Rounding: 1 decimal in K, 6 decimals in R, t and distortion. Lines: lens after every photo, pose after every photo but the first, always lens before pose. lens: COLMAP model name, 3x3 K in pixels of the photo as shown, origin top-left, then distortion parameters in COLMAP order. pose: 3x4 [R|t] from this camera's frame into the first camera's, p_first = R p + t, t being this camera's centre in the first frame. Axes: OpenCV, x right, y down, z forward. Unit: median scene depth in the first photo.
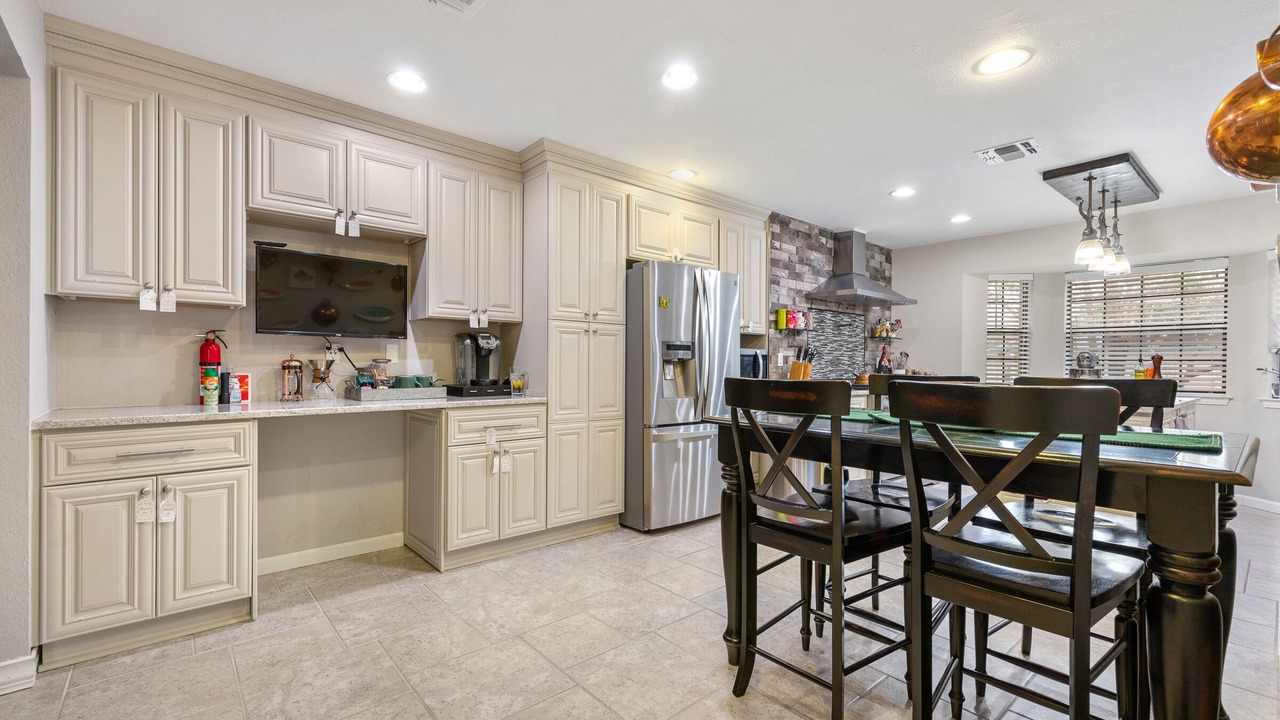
lens RADIAL K [[545.1, 0, 630.7], [0, 545.1, 365.4], [0, 0, 1]] dist [0.004431, 0.000095]
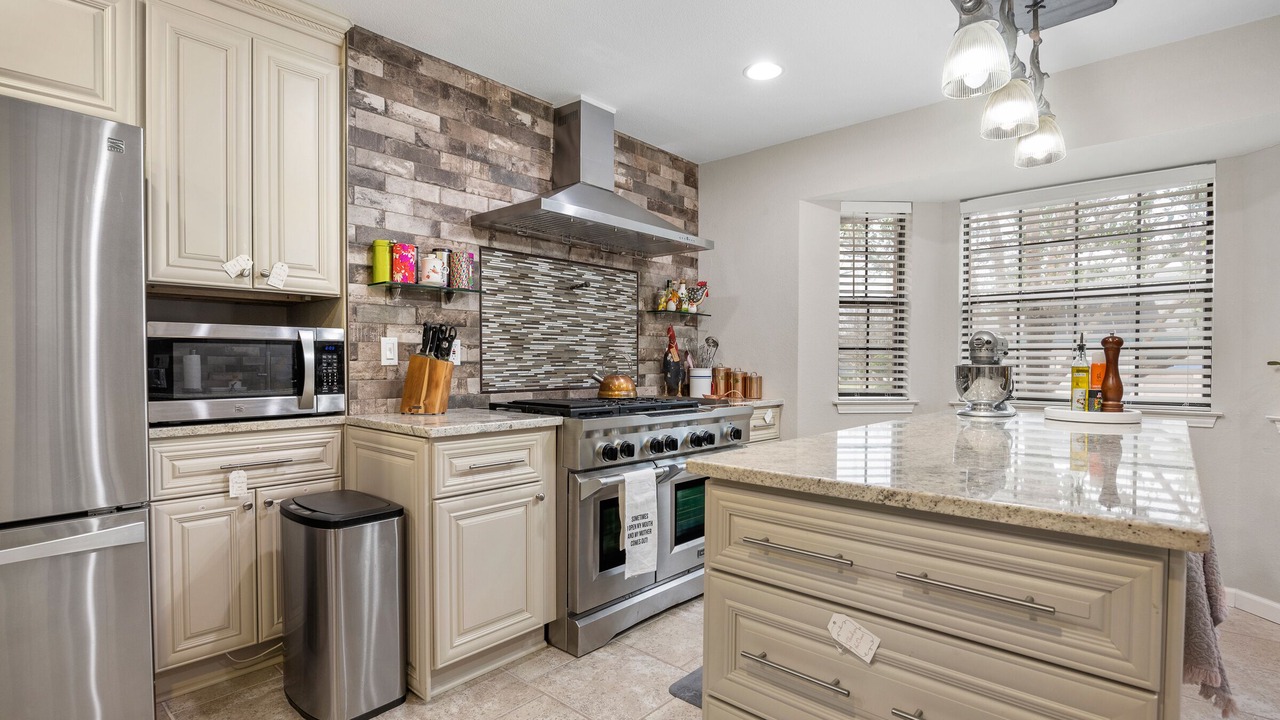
lens RADIAL K [[602.3, 0, 635.3], [0, 602.3, 366.0], [0, 0, 1]] dist [-0.014661, 0.000131]
pose [[0.991056, -0.009883, 0.133081, 0.397311], [0.008906, 0.999929, 0.007931, -0.000337], [-0.133150, -0.006675, 0.991073, 0.447748]]
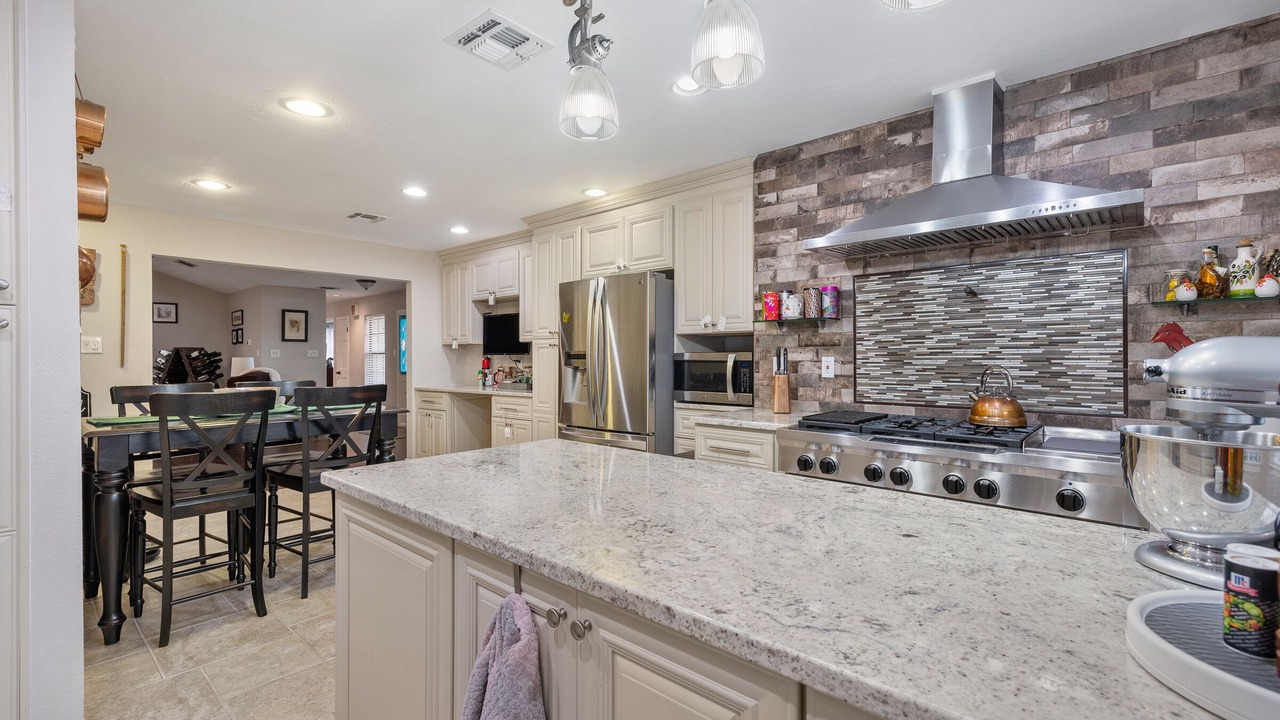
lens RADIAL K [[545.1, 0, 642.5], [0, 545.1, 355.7], [0, 0, 1]] dist [0.004431, 0.000095]
pose [[0.158511, -0.012132, -0.987283, 0.870101], [0.001867, 0.999926, -0.011988, -0.015580], [0.987355, 0.000057, 0.158522, 0.700732]]
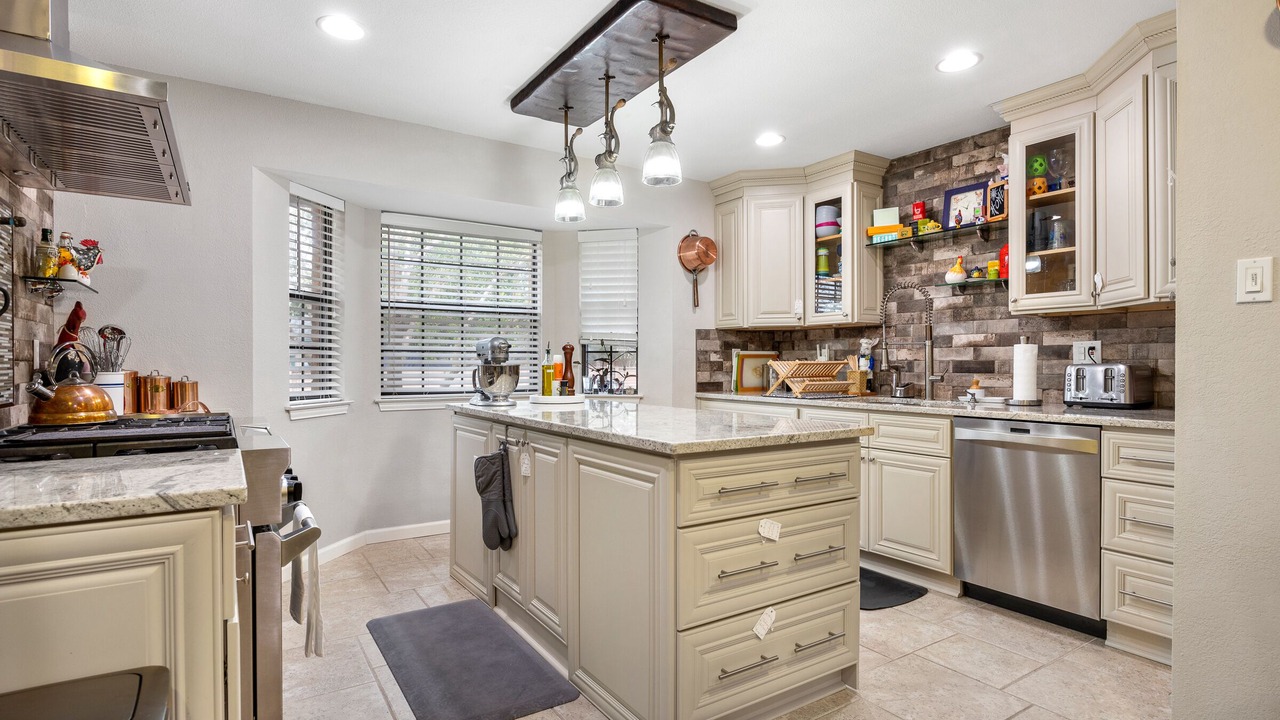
lens RADIAL K [[632.2, 0, 630.9], [0, 632.2, 361.6], [0, 0, 1]] dist [-0.004630, -0.000602]
pose [[0.130479, -0.010199, 0.991399, 0.124921], [0.002669, 0.999947, 0.009936, -0.003507], [-0.991448, 0.001349, 0.130499, 0.682129]]
